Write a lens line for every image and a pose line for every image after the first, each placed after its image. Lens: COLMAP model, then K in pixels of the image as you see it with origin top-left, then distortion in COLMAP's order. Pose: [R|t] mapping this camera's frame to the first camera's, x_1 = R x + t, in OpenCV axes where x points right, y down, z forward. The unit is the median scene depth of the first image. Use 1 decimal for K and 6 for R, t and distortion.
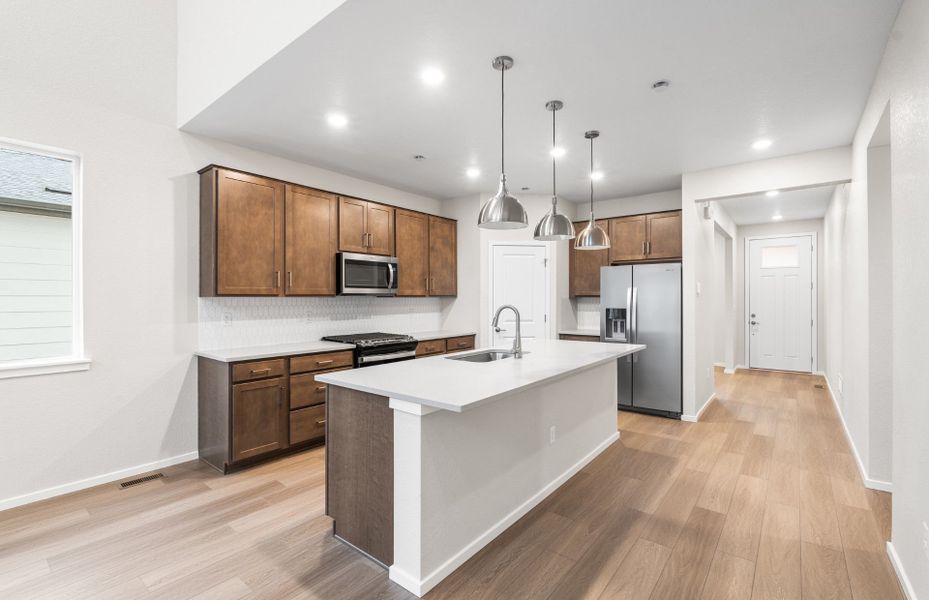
lens RADIAL K [[411.9, 0, 459.8], [0, 411.9, 300.0], [0, 0, 1]] dist [-0.002068, -0.000226]
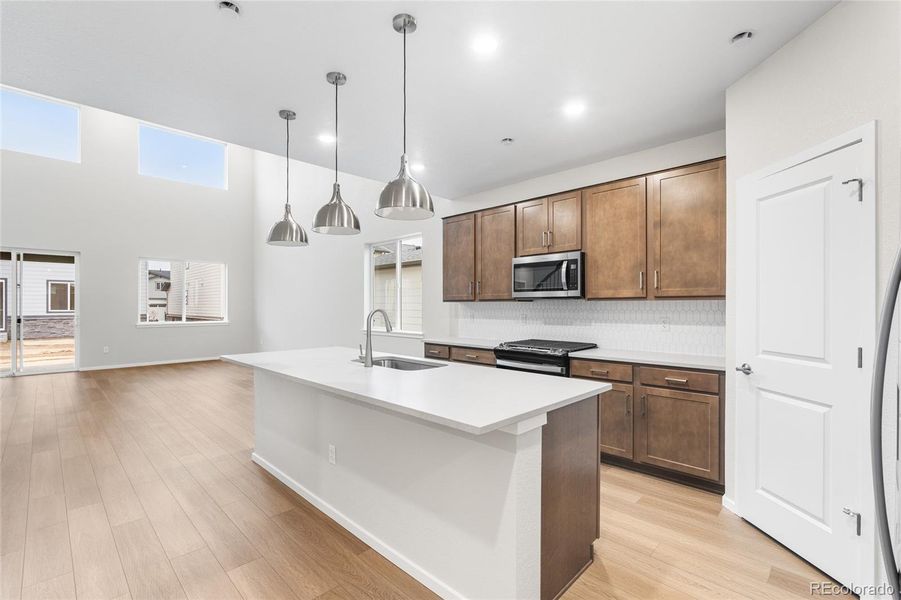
lens RADIAL K [[405.8, 0, 449.7], [0, 405.8, 304.6], [0, 0, 1]] dist [0.002332, 0.000554]
pose [[-0.097706, 0.001585, -0.995214, 0.831645], [0.000806, 0.999999, 0.001513, -0.000286], [0.995215, -0.000654, -0.097708, 1.034958]]
